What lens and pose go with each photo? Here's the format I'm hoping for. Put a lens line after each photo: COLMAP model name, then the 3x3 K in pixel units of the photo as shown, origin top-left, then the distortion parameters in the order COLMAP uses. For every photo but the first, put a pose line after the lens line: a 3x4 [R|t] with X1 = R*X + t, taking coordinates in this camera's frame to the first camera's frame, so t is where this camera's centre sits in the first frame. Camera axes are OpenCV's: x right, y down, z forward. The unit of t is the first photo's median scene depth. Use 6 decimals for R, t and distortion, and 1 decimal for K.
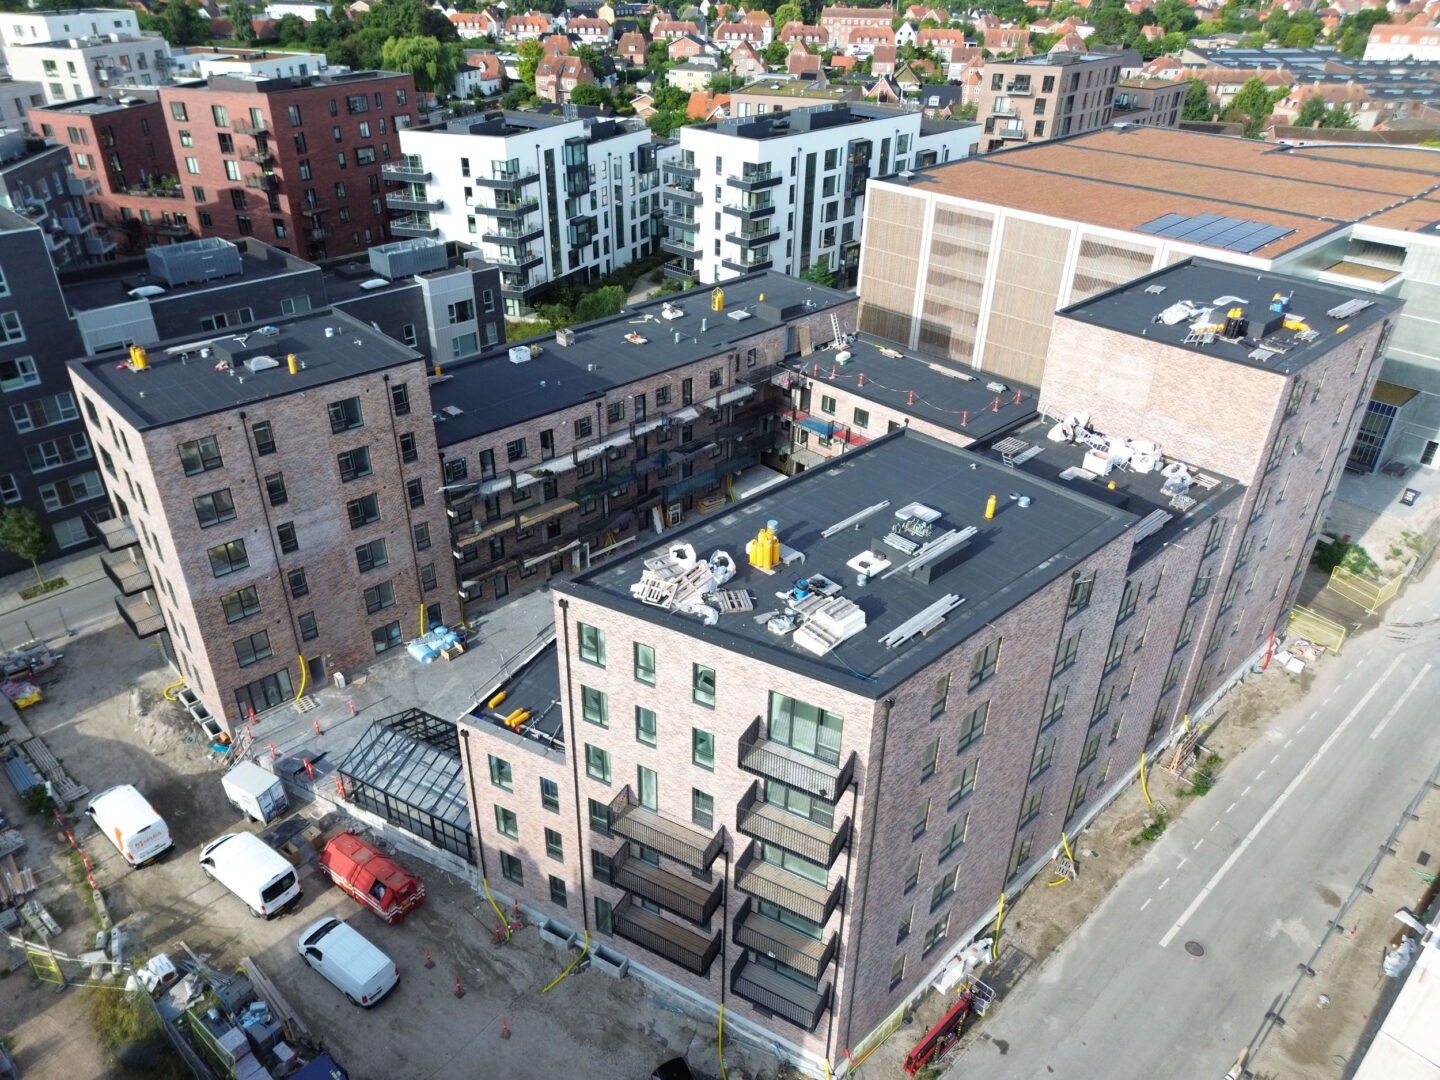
lens RADIAL K [[1020.9, 0, 715.5], [0, 1020.9, 534.1], [0, 0, 1]] dist [0.055731, -0.035425]
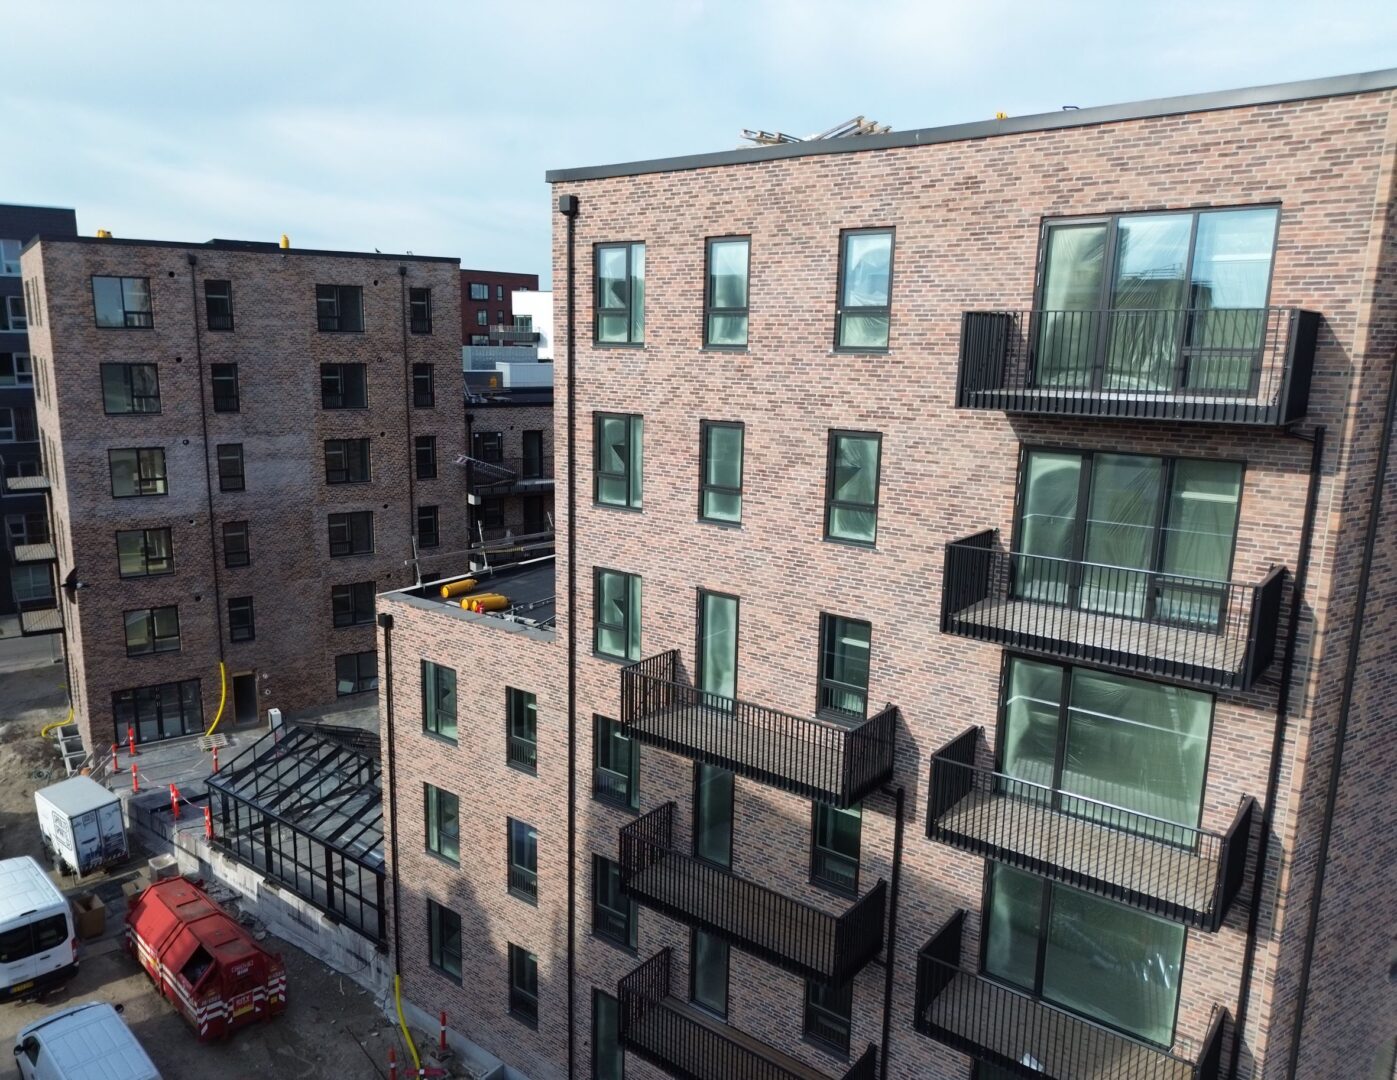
lens RADIAL K [[1046.1, 0, 652.7], [0, 1046.1, 548.4], [0, 0, 1]] dist [0.059166, -0.038355]
pose [[0.984546, 0.035556, -0.171479, -0.011800], [-0.089135, 0.944595, -0.315904, 0.248226], [0.150746, 0.326307, 0.933166, 0.388595]]
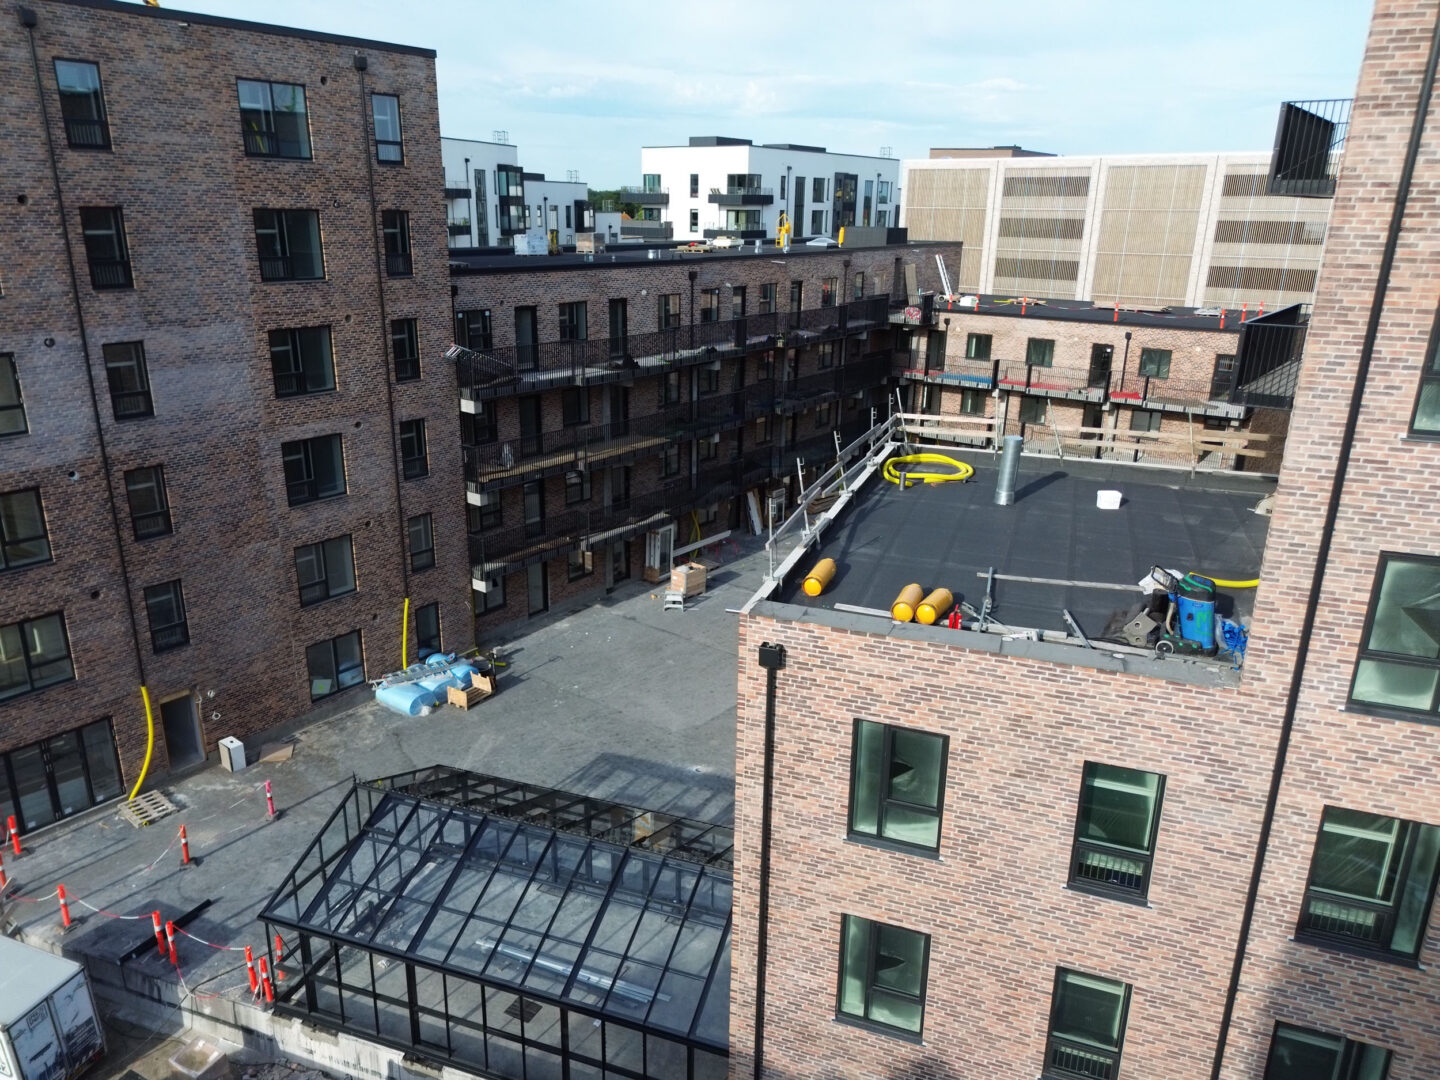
lens RADIAL K [[1020.9, 0, 717.8], [0, 1020.9, 532.6], [0, 0, 1]] dist [0.055731, -0.035425]
pose [[0.987147, -0.047214, 0.152682, -0.236473], [0.079215, 0.974300, -0.210867, 0.171495], [-0.138802, 0.220252, 0.965517, 0.550438]]
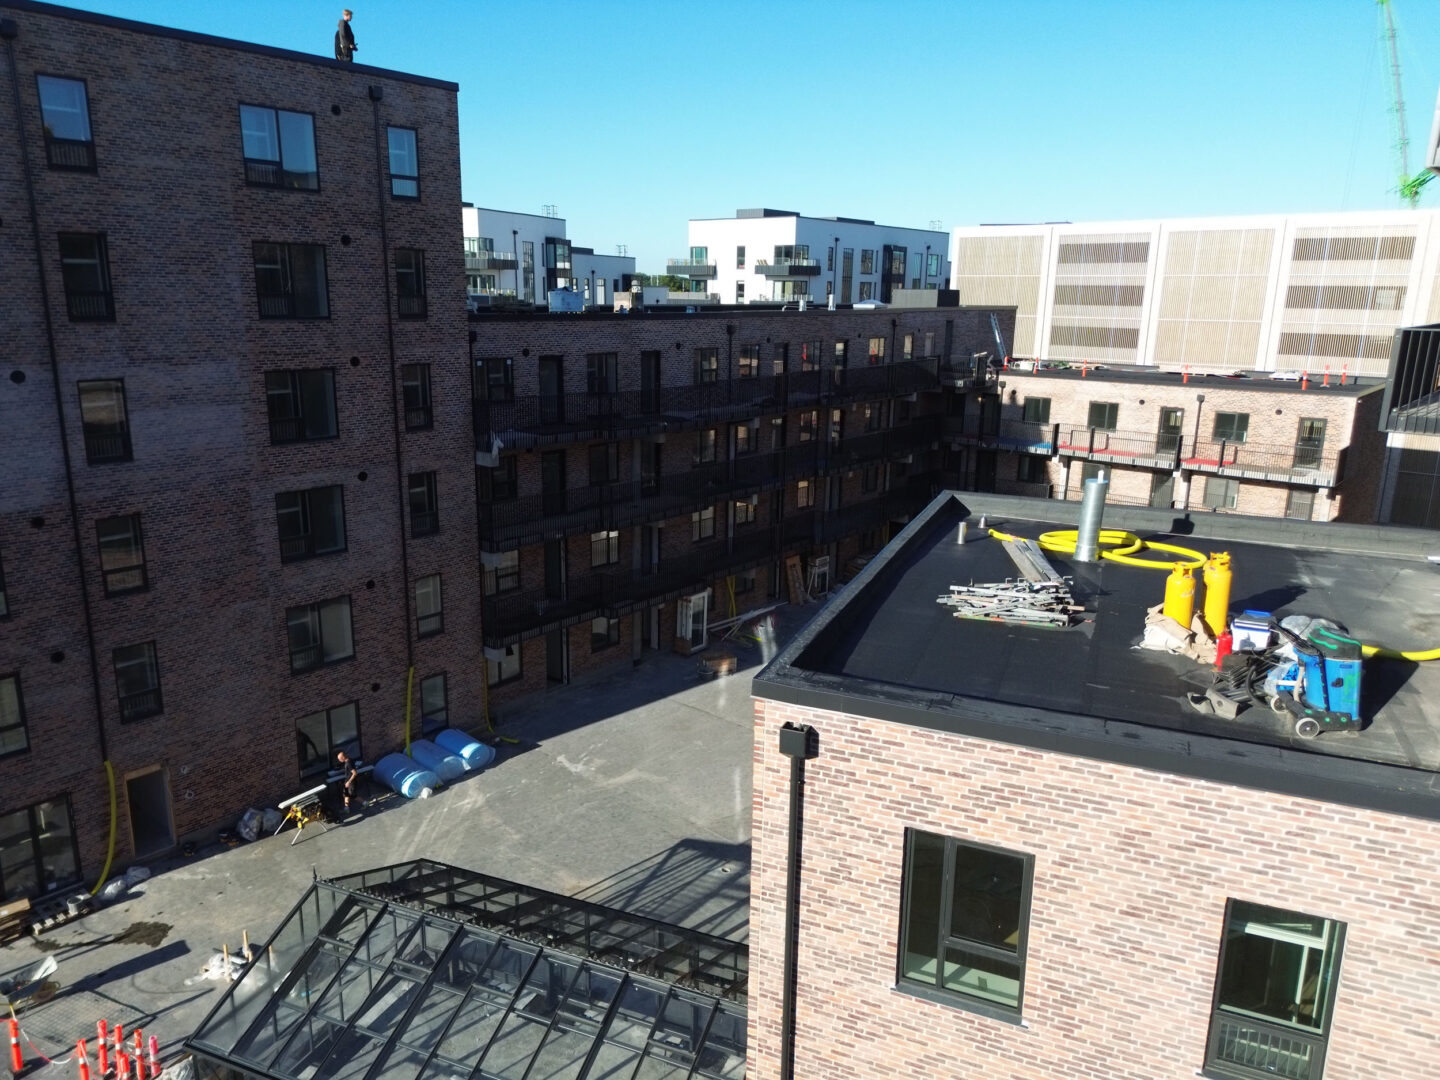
lens RADIAL K [[1020.9, 0, 716.6], [0, 1020.9, 532.6], [0, 0, 1]] dist [0.055731, -0.035425]
pose [[0.993808, -0.025448, 0.108156, -0.222528], [0.055743, 0.956242, -0.287216, 0.166620], [-0.096114, 0.291467, 0.951740, 0.600132]]
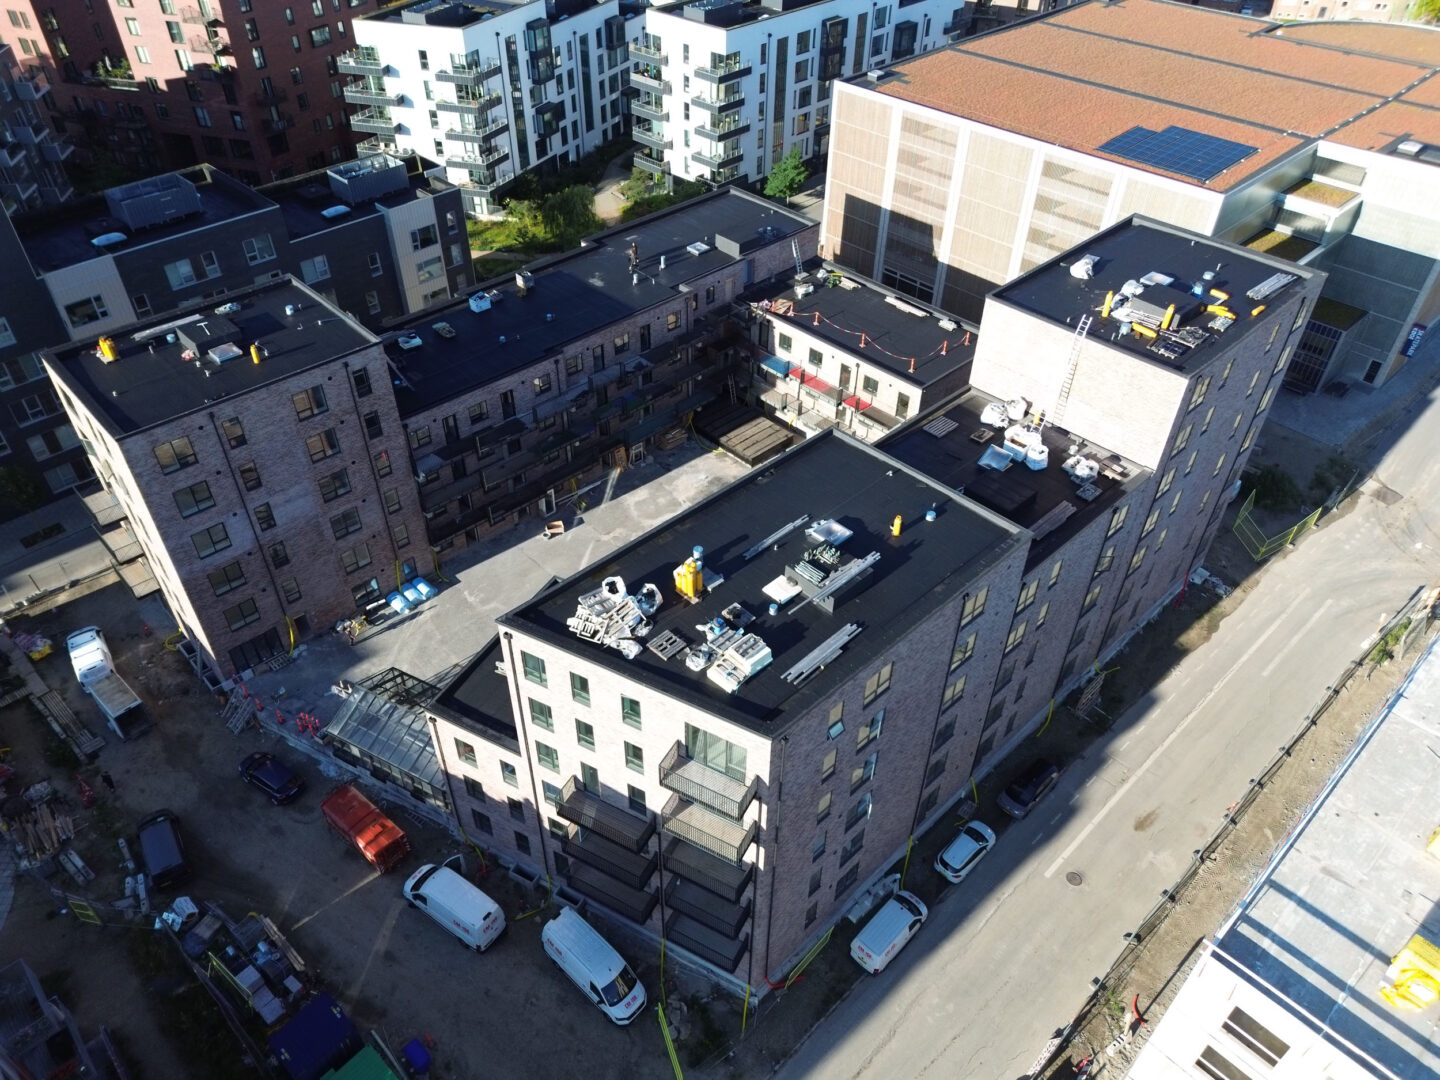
lens RADIAL K [[1020.9, 0, 715.2], [0, 1020.9, 534.9], [0, 0, 1]] dist [0.055731, -0.035425]
pose [[0.999963, -0.008553, 0.000653, 0.053010], [0.008326, 0.986044, 0.166277, -0.149899], [-0.002066, -0.166266, 0.986079, -0.064311]]
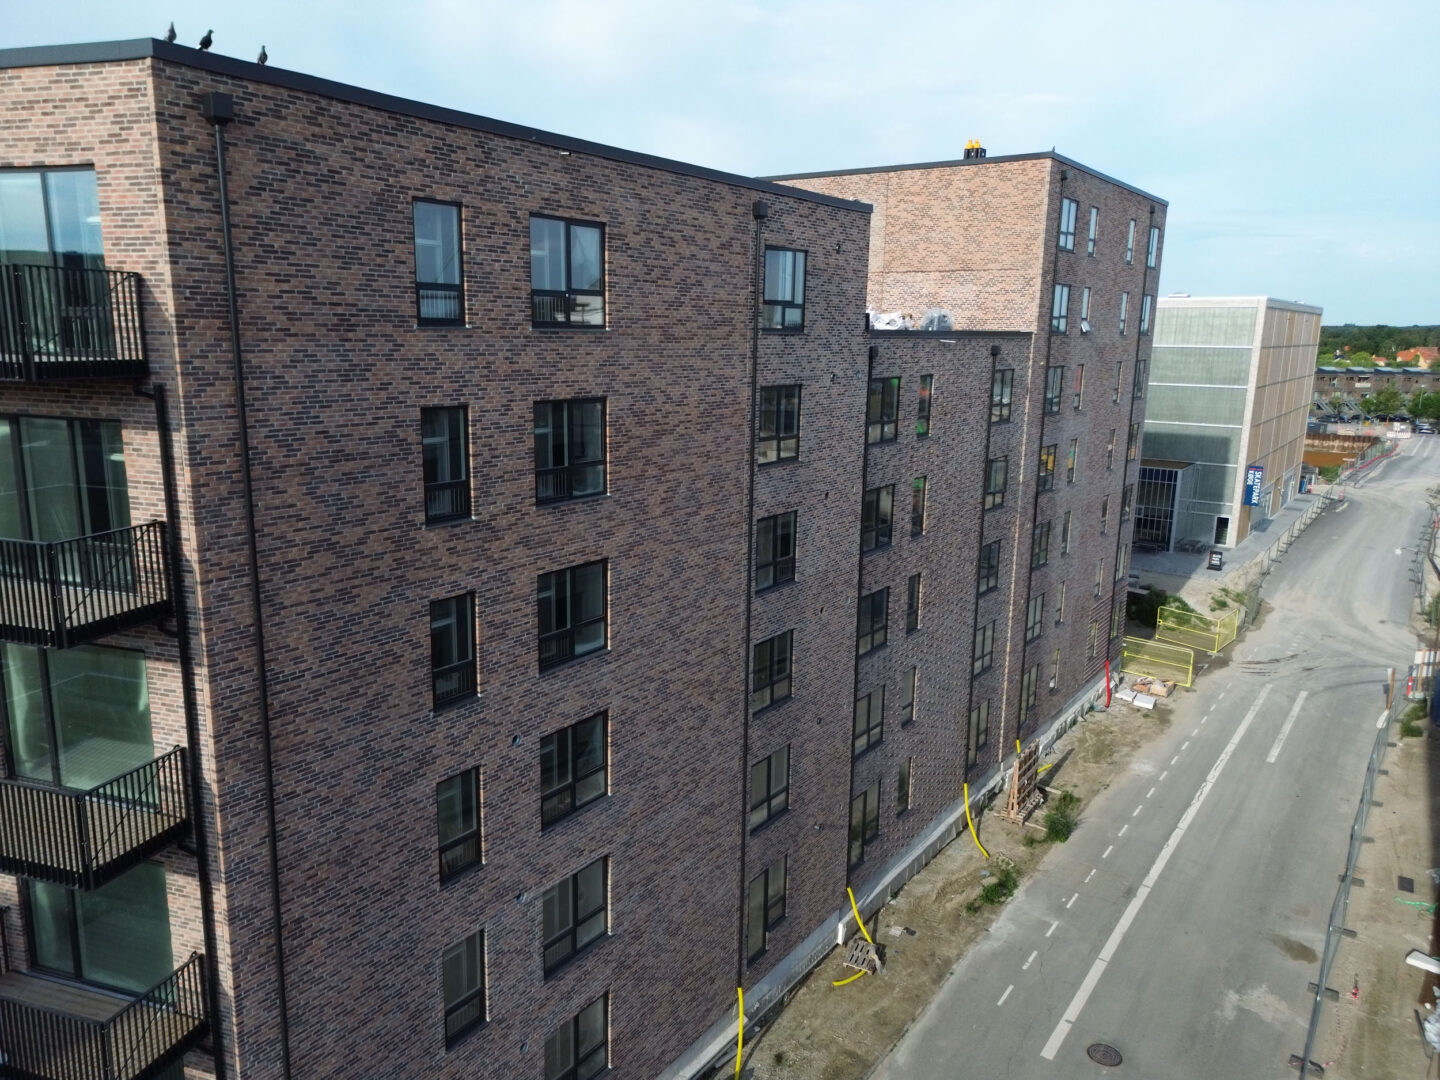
lens RADIAL K [[1020.9, 0, 713.3], [0, 1020.9, 532.6], [0, 0, 1]] dist [0.055731, -0.035425]
pose [[0.982439, -0.037494, 0.182776, 0.155748], [0.094526, 0.944601, -0.314314, 0.253109], [-0.160866, 0.326072, 0.931557, 0.391617]]
